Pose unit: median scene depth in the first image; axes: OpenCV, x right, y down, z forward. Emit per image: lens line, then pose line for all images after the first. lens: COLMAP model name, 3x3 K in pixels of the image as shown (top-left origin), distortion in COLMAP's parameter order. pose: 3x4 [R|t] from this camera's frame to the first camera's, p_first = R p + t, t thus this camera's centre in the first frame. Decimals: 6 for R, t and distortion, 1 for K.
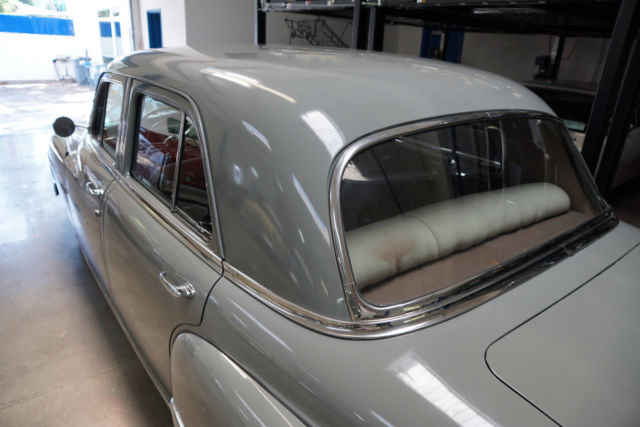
lens RADIAL K [[456.1, 0, 319.1], [0, 456.1, 238.7], [0, 0, 1]] dist [-0.151274, 0.099748]
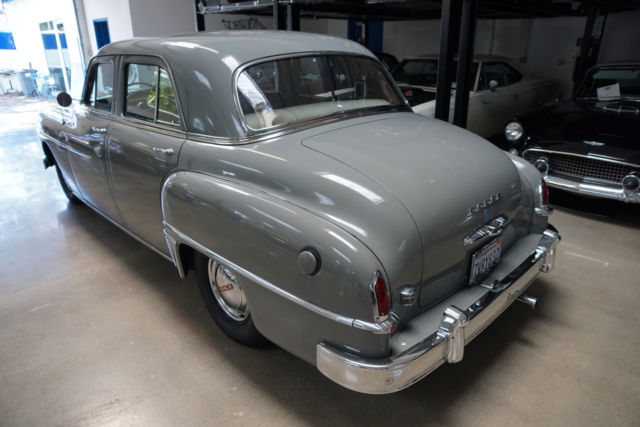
lens RADIAL K [[445.9, 0, 318.5], [0, 445.9, 223.5], [0, 0, 1]] dist [-0.145740, 0.102478]
pose [[0.991173, -0.096304, 0.091110, 0.015007], [0.098105, 0.995056, -0.015490, 0.055420], [-0.089168, 0.024291, 0.995720, -0.098957]]
